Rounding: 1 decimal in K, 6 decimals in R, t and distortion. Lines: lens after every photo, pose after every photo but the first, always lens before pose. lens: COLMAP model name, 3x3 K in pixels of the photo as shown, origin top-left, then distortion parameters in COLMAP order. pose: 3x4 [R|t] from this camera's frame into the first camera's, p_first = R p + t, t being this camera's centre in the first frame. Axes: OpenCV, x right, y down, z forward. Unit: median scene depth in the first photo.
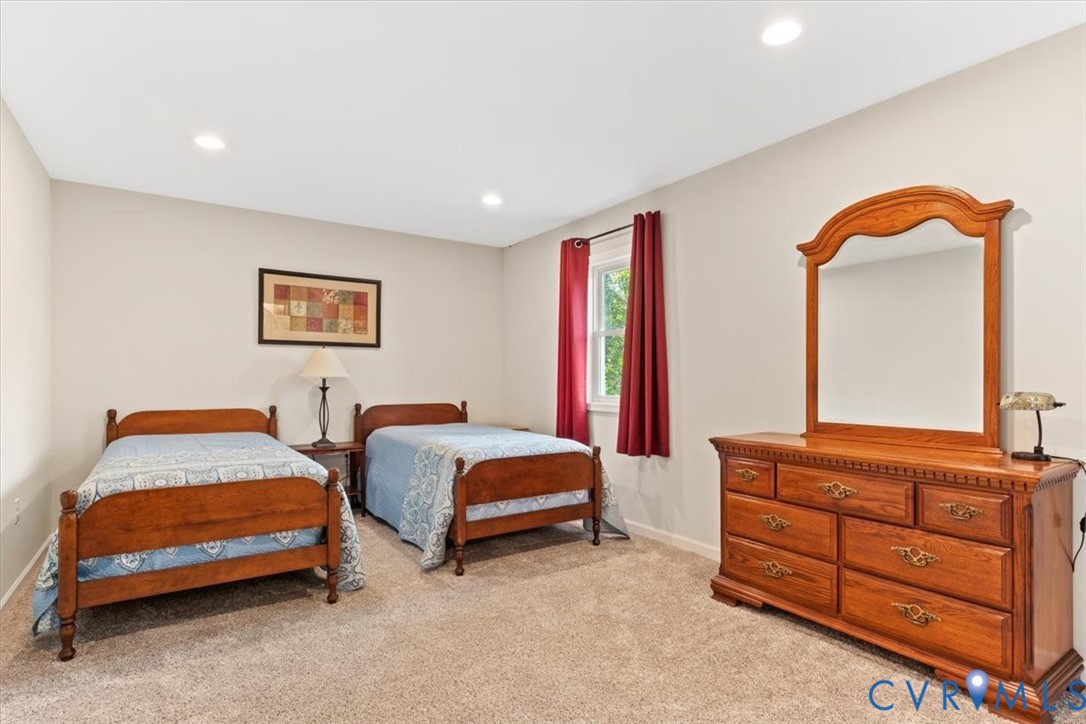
lens RADIAL K [[545.5, 0, 543.1], [0, 545.5, 378.5], [0, 0, 1]] dist [-0.001767, -0.000728]
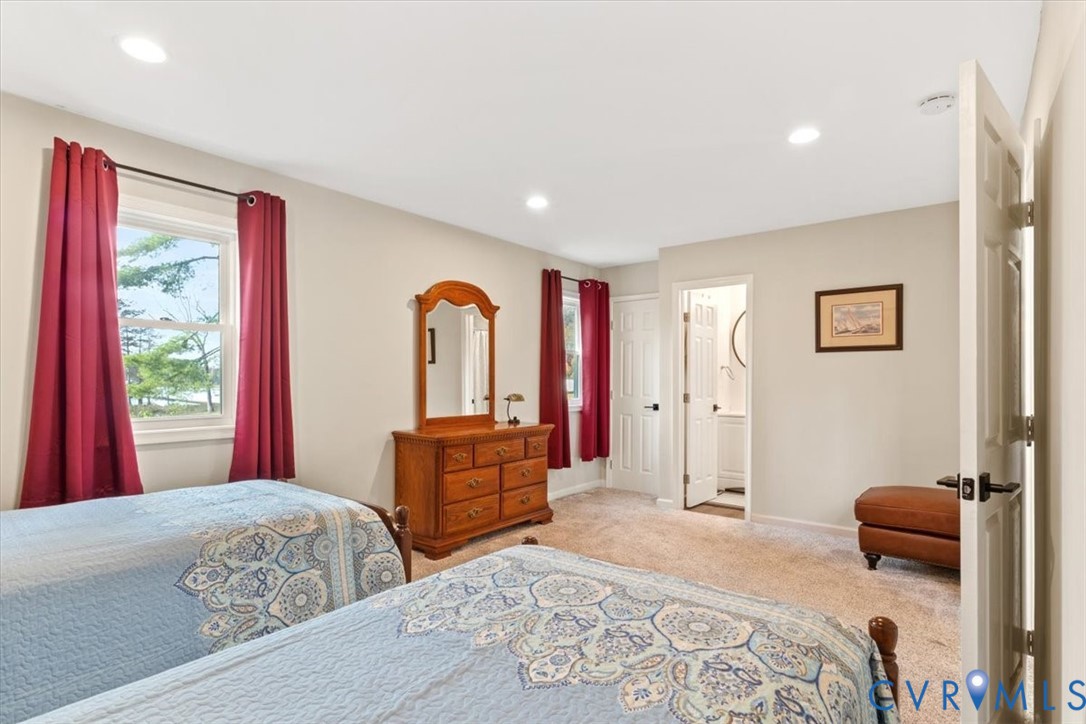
lens RADIAL K [[545.5, 0, 543.1], [0, 545.5, 378.5], [0, 0, 1]] dist [-0.001767, -0.000728]
pose [[-0.306652, -0.002582, 0.951818, -1.096520], [-0.001666, 0.999996, 0.002176, -0.035771], [-0.951820, -0.000918, -0.306656, 1.273007]]
